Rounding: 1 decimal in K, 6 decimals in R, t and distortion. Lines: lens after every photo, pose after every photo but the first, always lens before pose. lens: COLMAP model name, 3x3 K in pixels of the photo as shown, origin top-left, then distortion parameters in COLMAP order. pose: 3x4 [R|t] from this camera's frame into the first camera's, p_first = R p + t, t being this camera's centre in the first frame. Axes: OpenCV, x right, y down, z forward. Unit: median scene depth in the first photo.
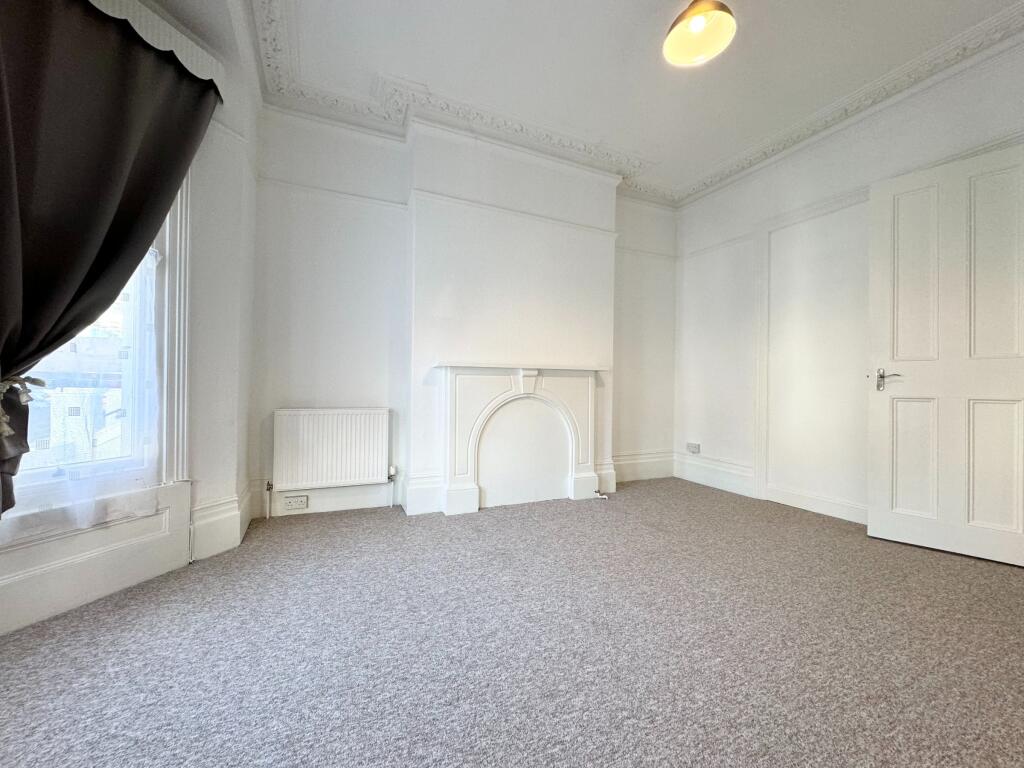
lens RADIAL K [[404.0, 0, 511.3], [0, 404.0, 384.0], [0, 0, 1]] dist [-0.001882, -0.000154]
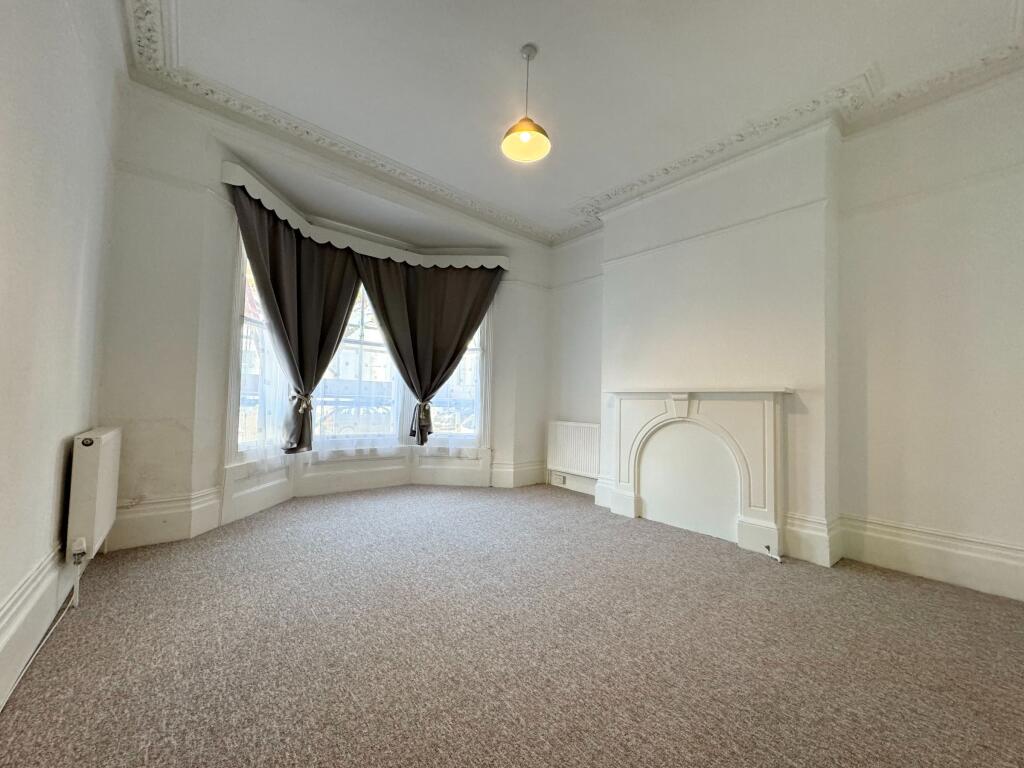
lens RADIAL K [[404.0, 0, 511.3], [0, 404.0, 383.9], [0, 0, 1]] dist [-0.001882, -0.000154]
pose [[0.278652, -0.047158, -0.959234, 0.971729], [-0.019074, 0.998325, -0.054620, 0.003800], [0.960203, 0.033517, 0.277286, 0.345691]]
